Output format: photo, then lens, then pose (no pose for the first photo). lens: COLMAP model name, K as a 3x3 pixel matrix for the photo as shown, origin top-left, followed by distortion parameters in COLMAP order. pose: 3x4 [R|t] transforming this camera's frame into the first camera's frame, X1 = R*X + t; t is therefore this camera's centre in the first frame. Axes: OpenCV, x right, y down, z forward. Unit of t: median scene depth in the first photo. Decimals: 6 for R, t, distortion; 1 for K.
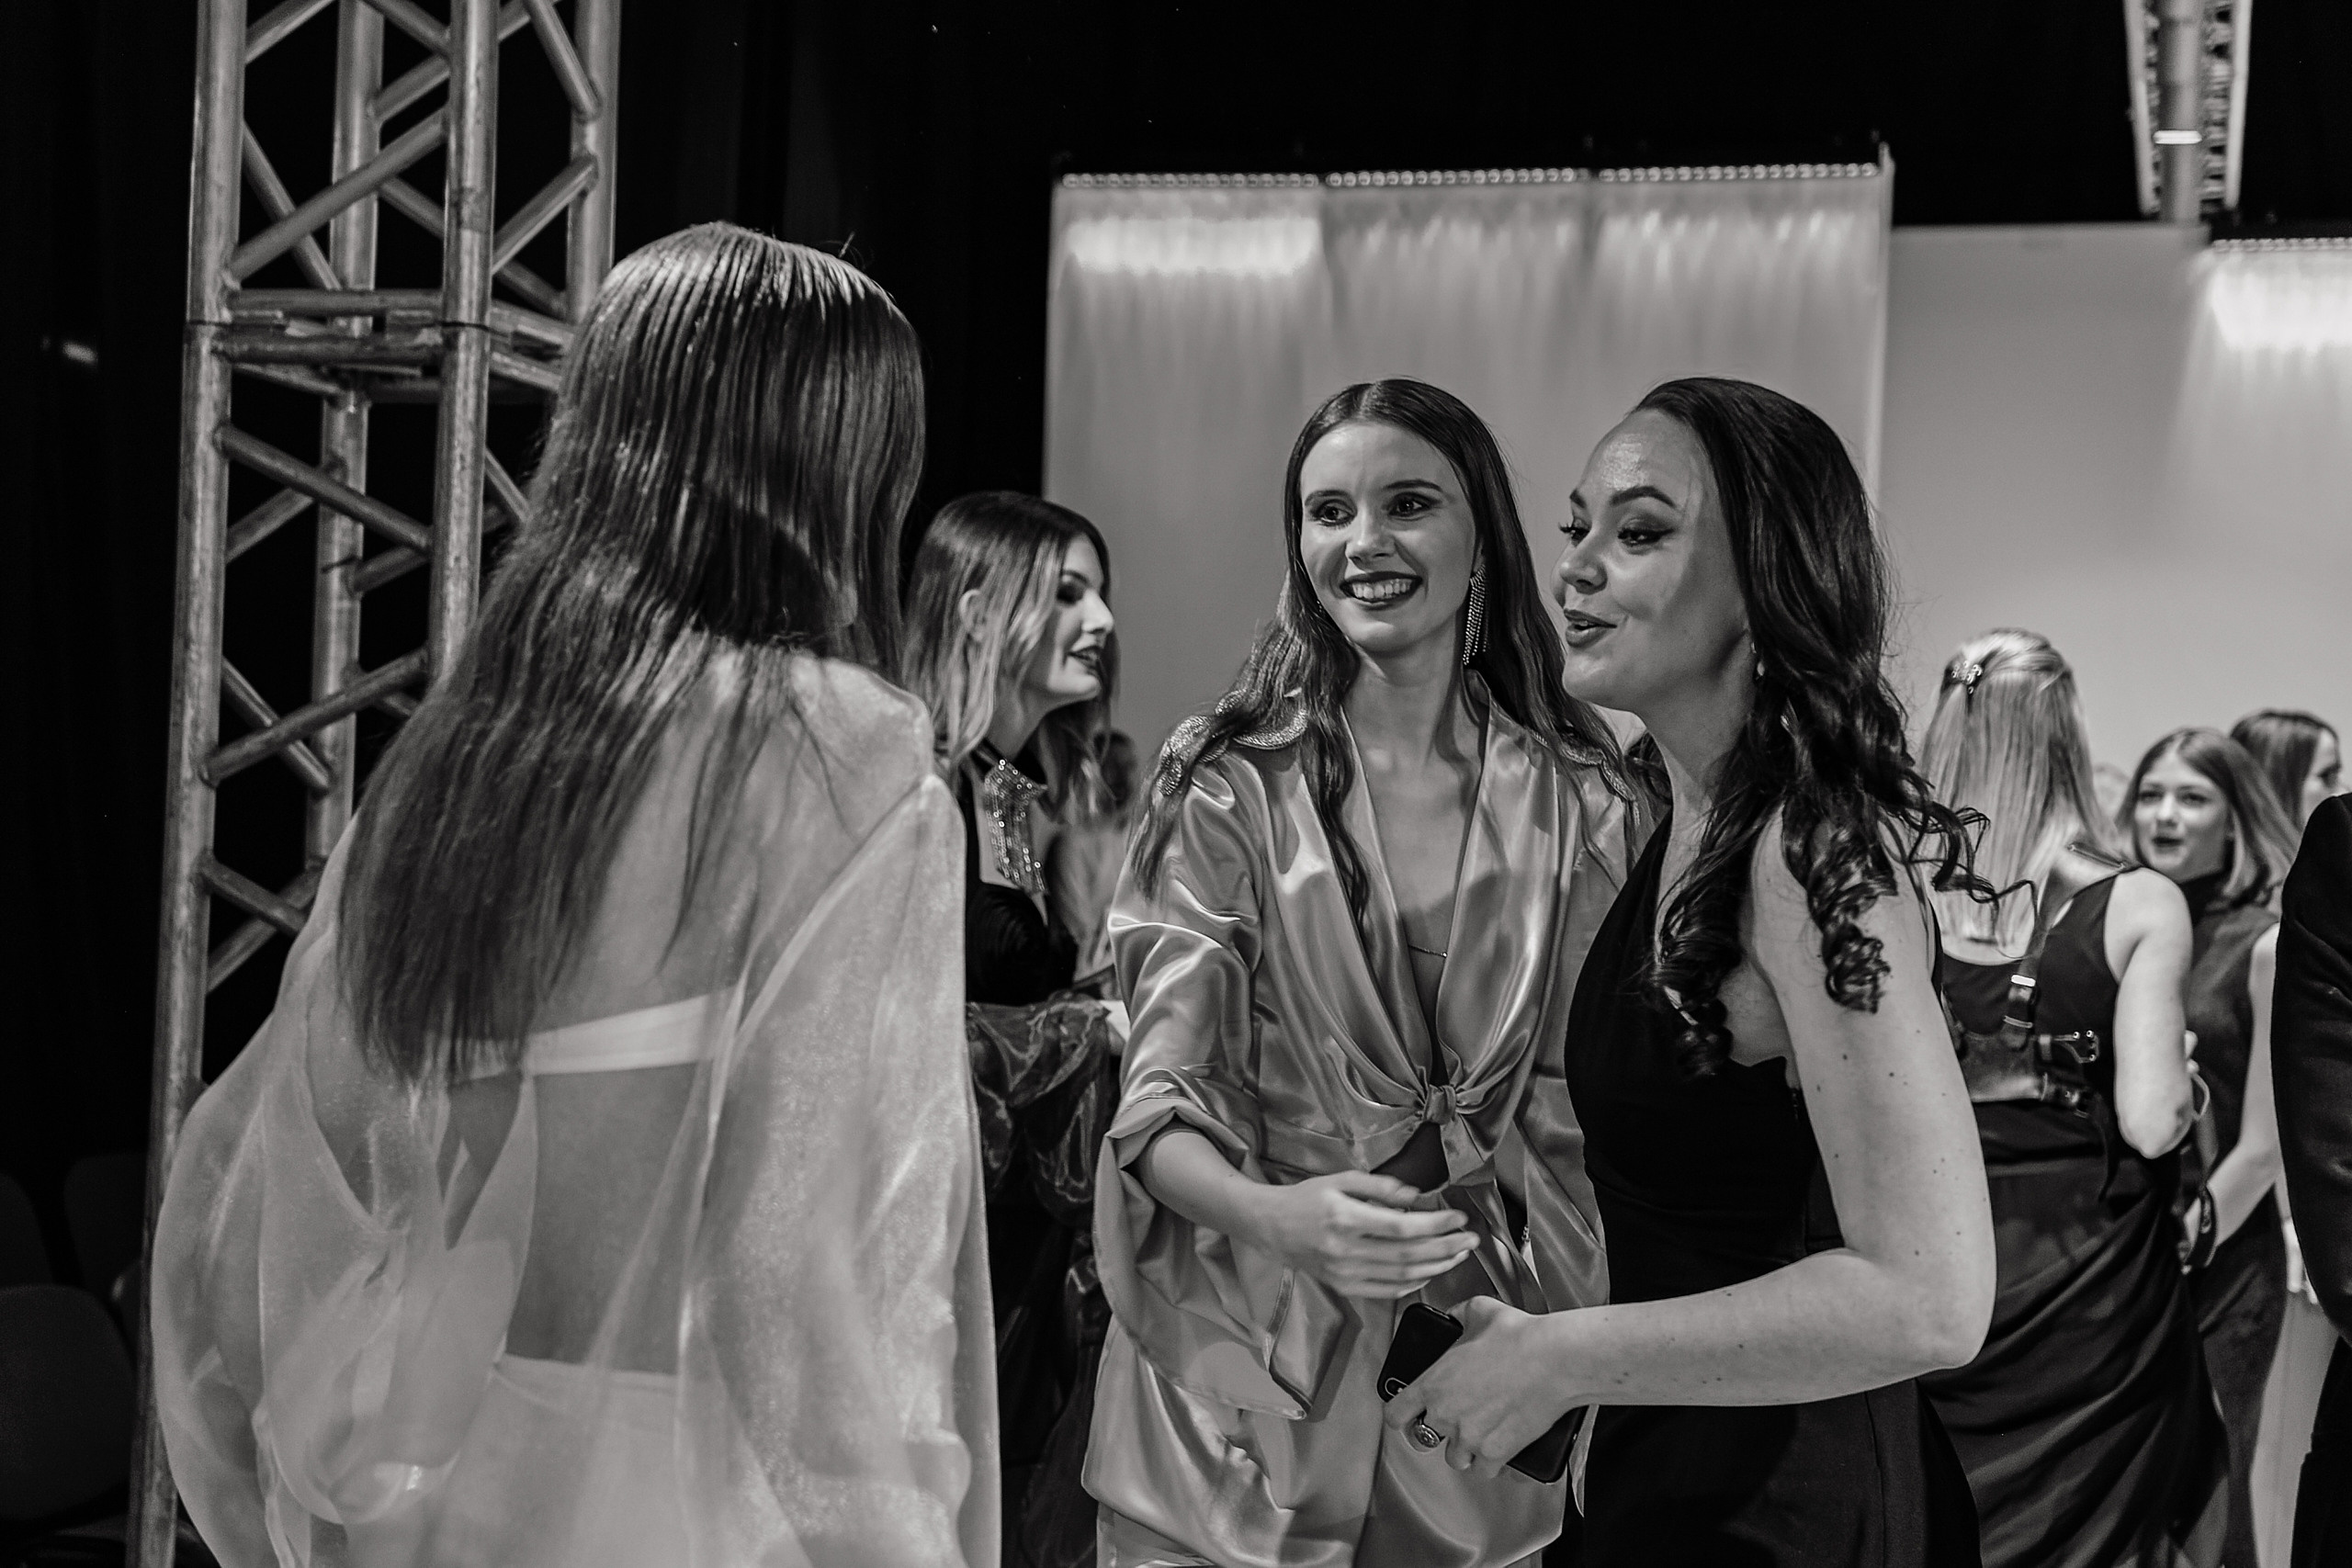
lens RADIAL K [[3598.4, 0, 1174.9], [0, 3598.4, 785.2], [0, 0, 1]] dist [0.105683, 0.000000]
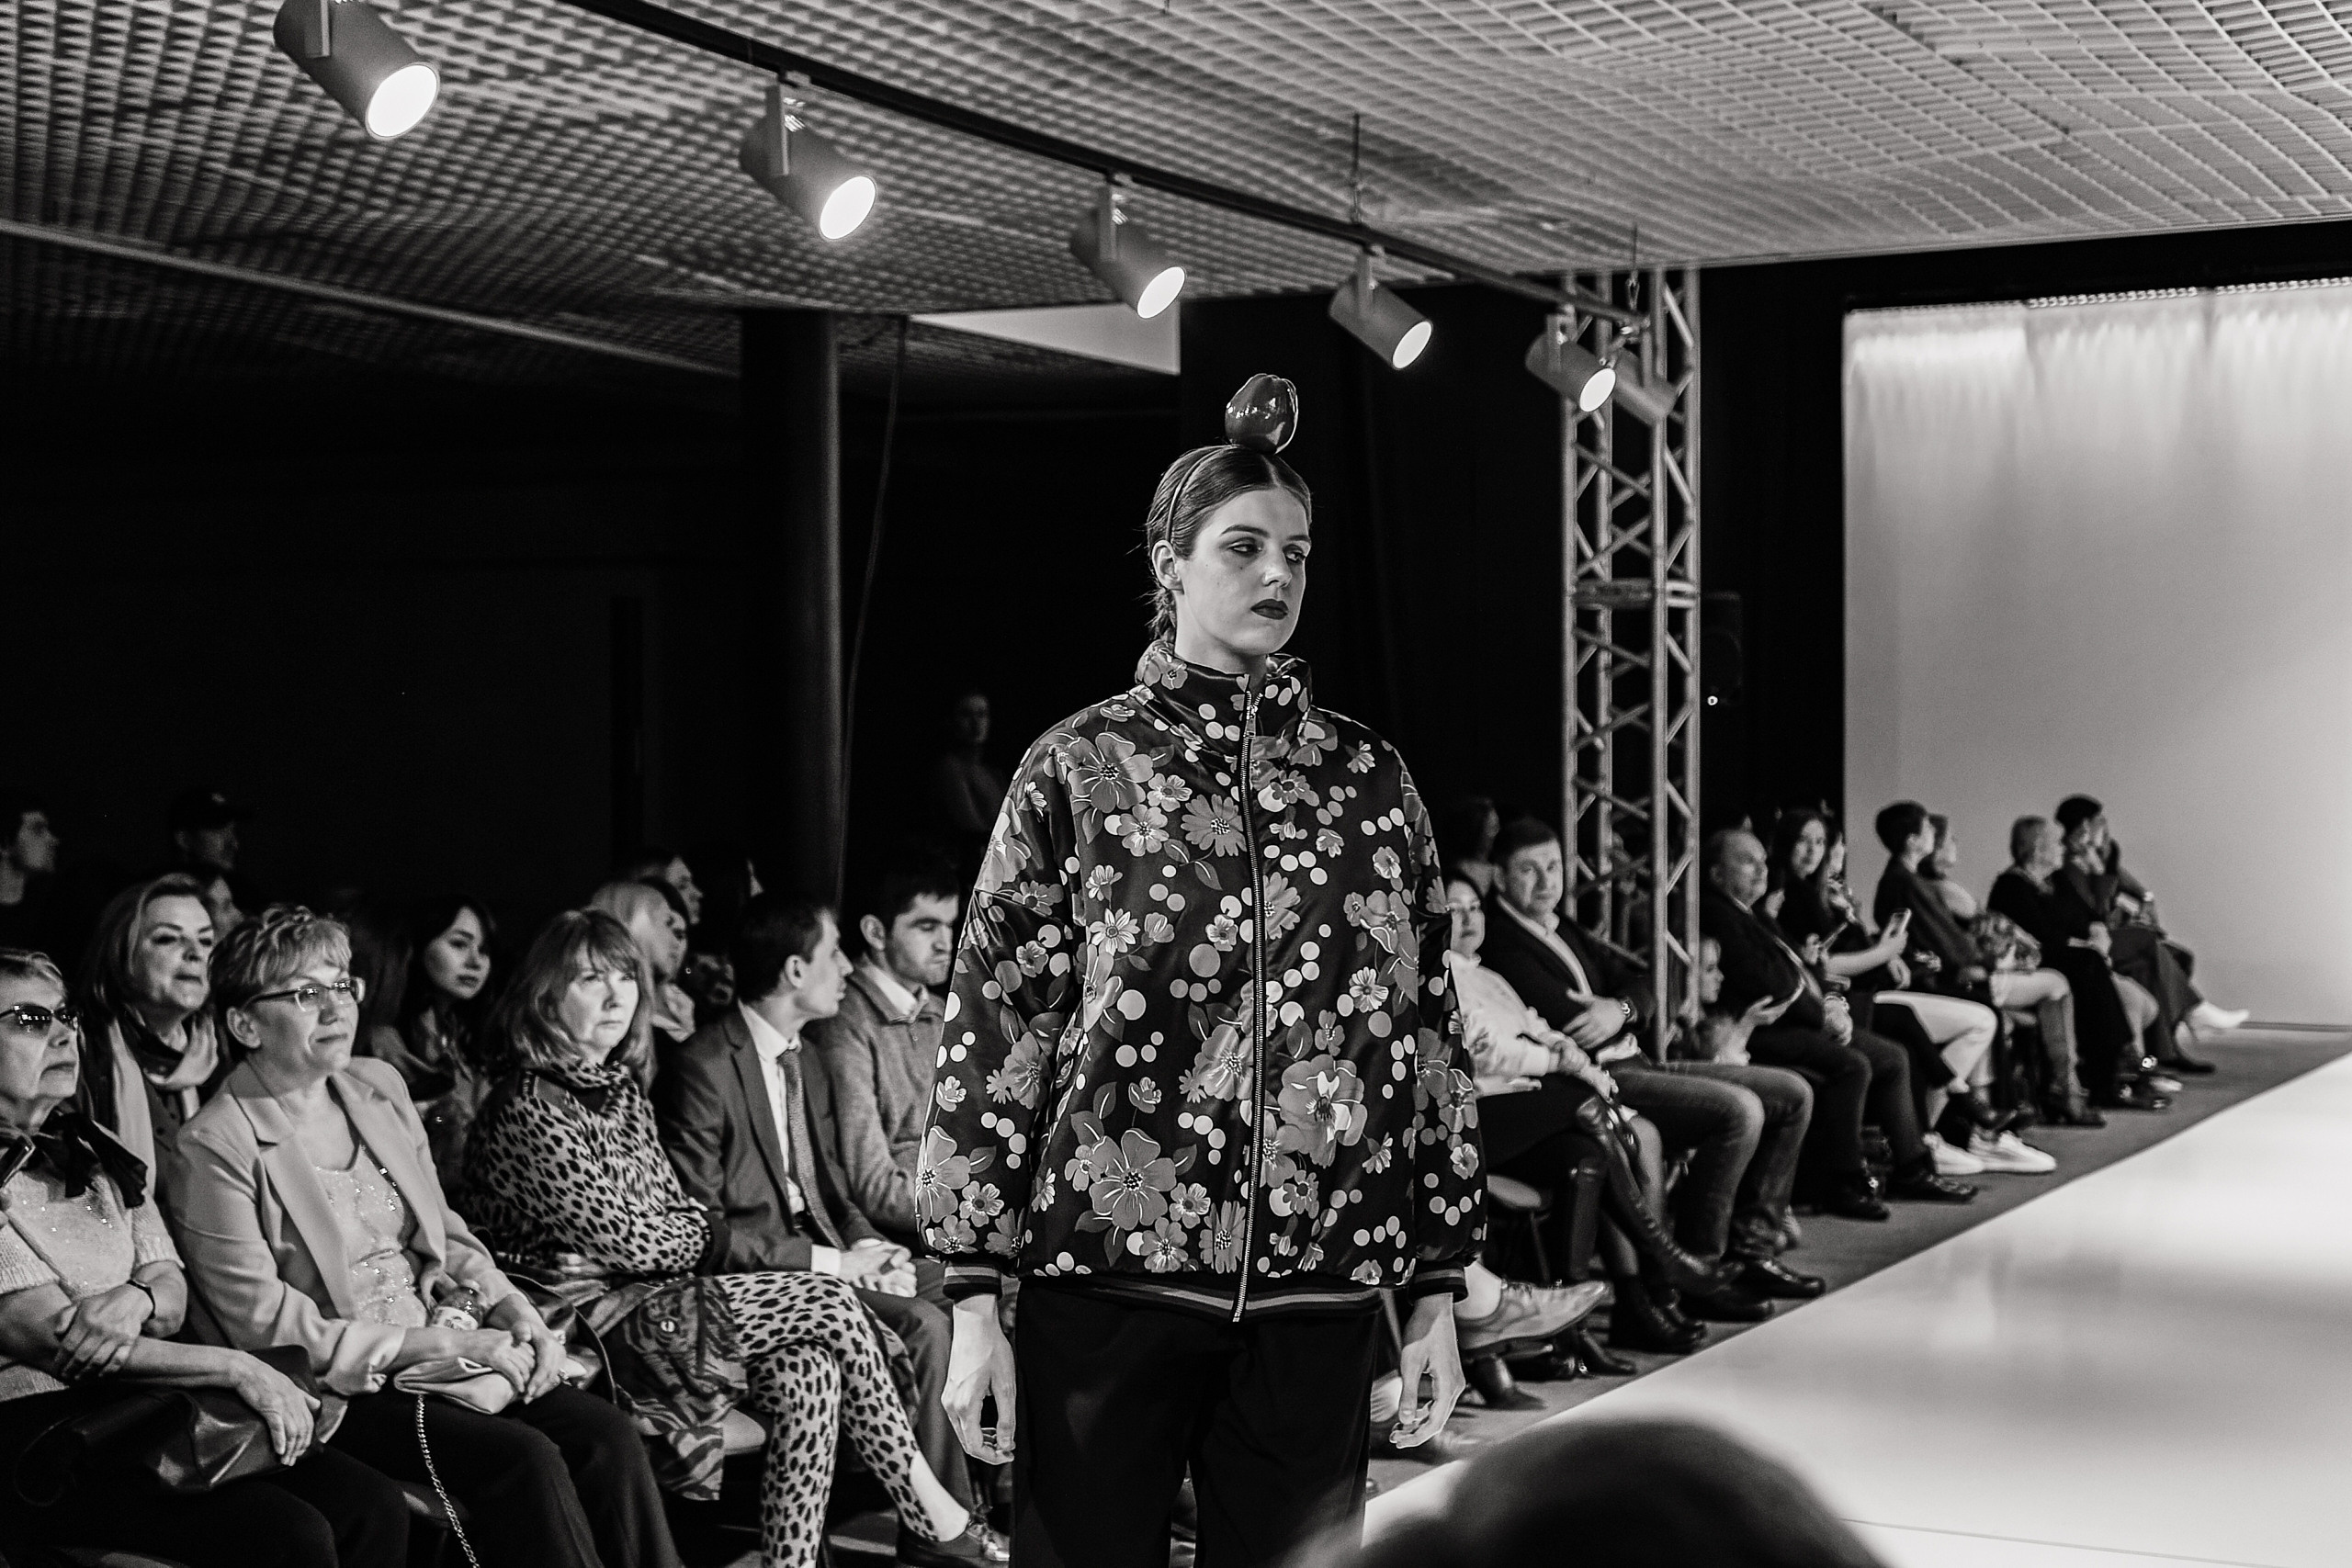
lens RADIAL K [[3598.4, 0, 1172.9], [0, 3598.4, 785.9], [0, 0, 1]] dist [0.105683, 0.000000]
pose [[0.975149, -0.041692, -0.217591, 0.015402], [0.047240, 0.998676, 0.020352, -0.013840], [0.216454, -0.030125, 0.975828, -0.583104]]
